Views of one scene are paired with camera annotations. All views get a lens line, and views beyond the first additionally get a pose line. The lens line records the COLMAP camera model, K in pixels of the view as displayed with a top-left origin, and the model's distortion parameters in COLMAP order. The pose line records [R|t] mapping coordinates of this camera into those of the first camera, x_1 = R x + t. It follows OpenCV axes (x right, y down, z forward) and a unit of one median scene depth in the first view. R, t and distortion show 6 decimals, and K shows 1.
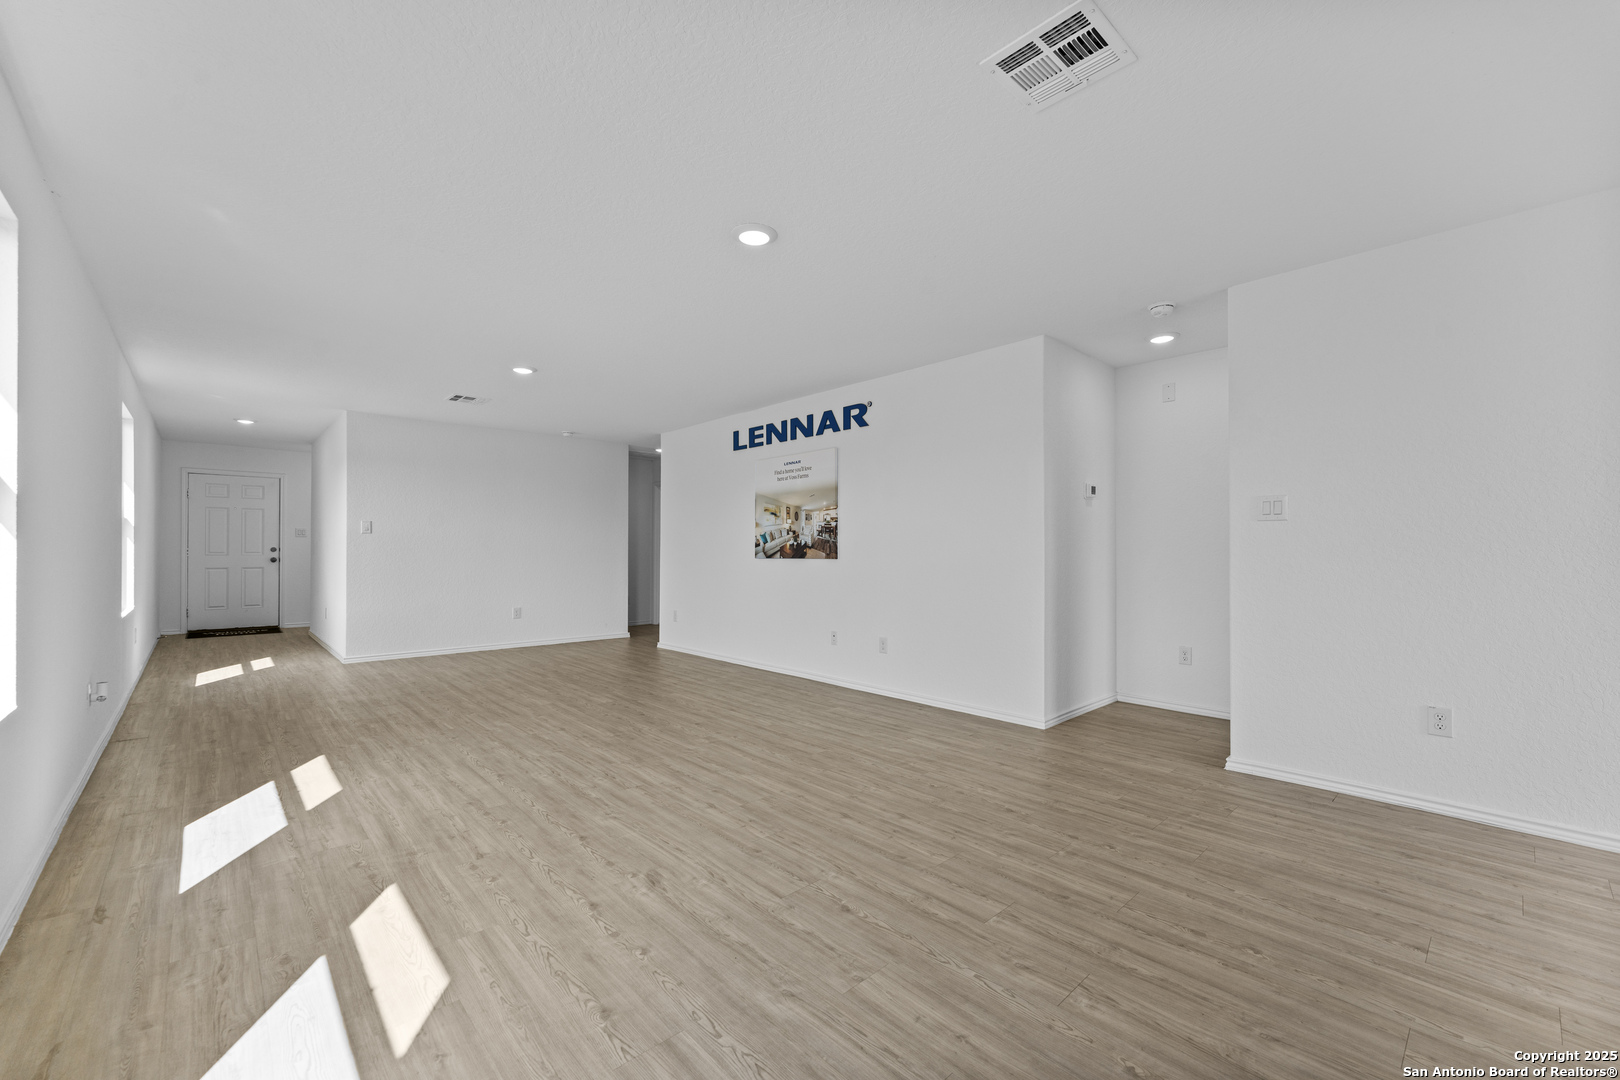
lens RADIAL K [[649.5, 0, 813.9], [0, 649.5, 548.1], [0, 0, 1]] dist [-0.000996, -0.000170]
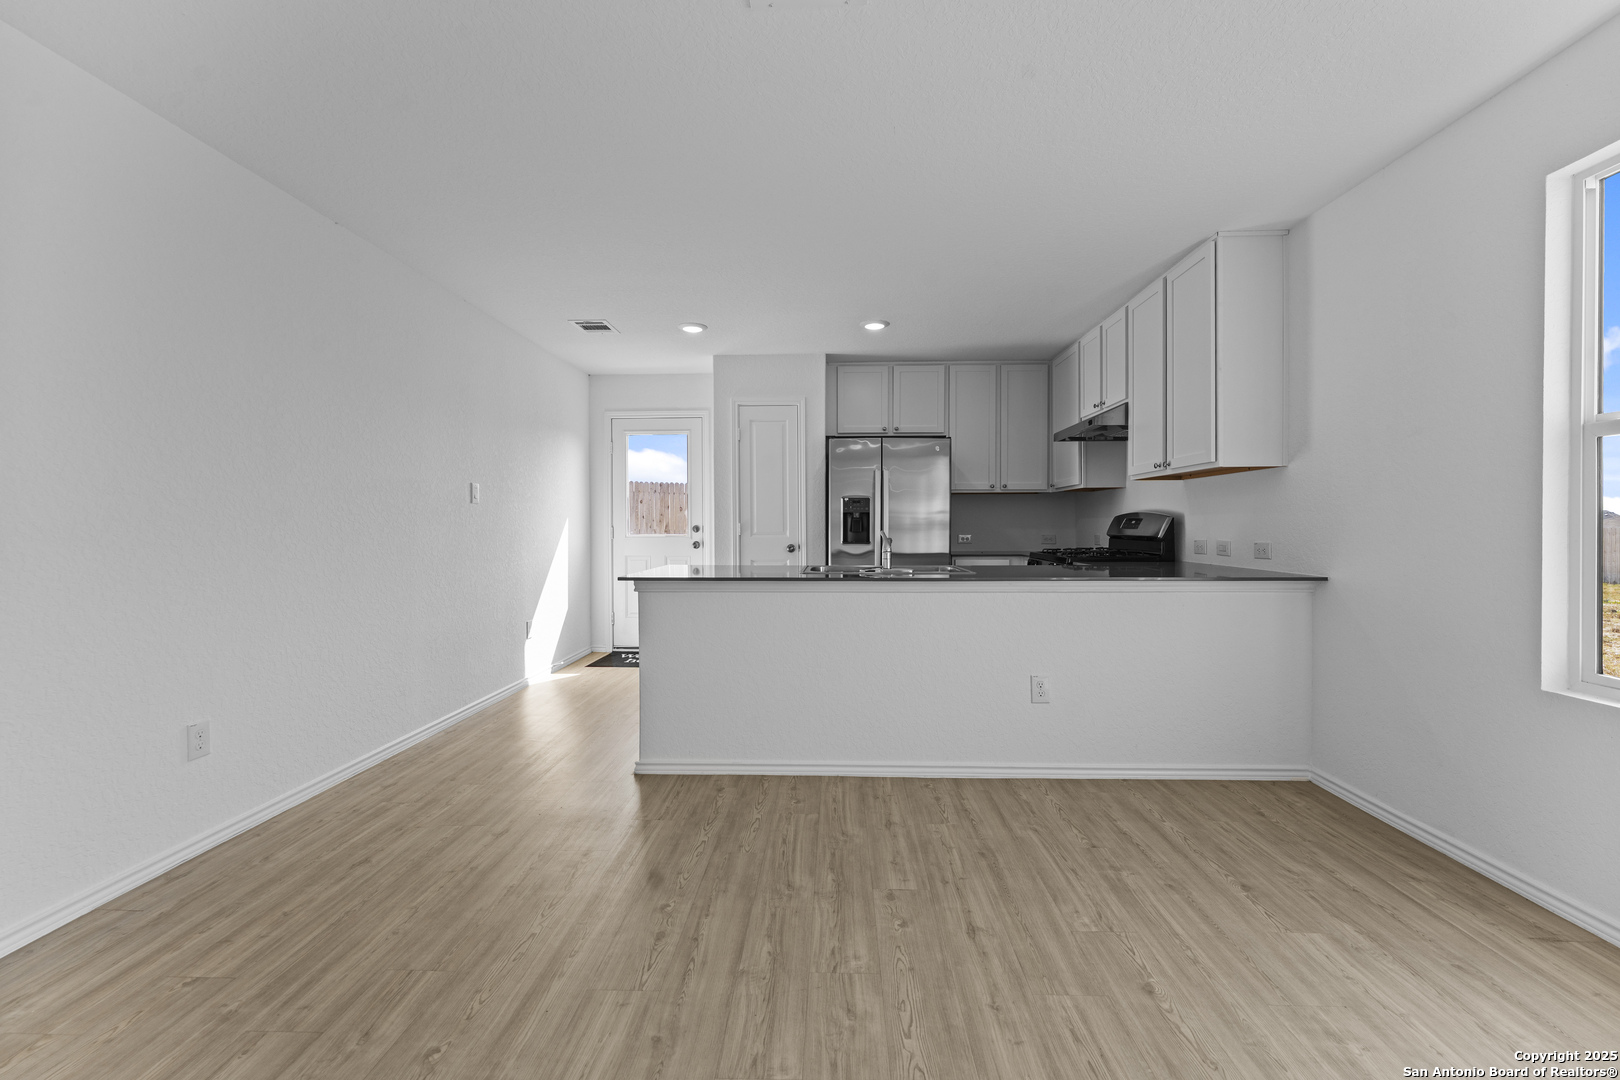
lens RADIAL K [[657.1, 0, 809.3], [0, 657.1, 533.0], [0, 0, 1]] dist [0.000561, 0.000046]
pose [[-0.701895, -0.003379, 0.712272, -0.165121], [0.003064, 0.999965, 0.007764, 0.003169], [-0.712273, 0.007632, -0.701861, 1.066814]]
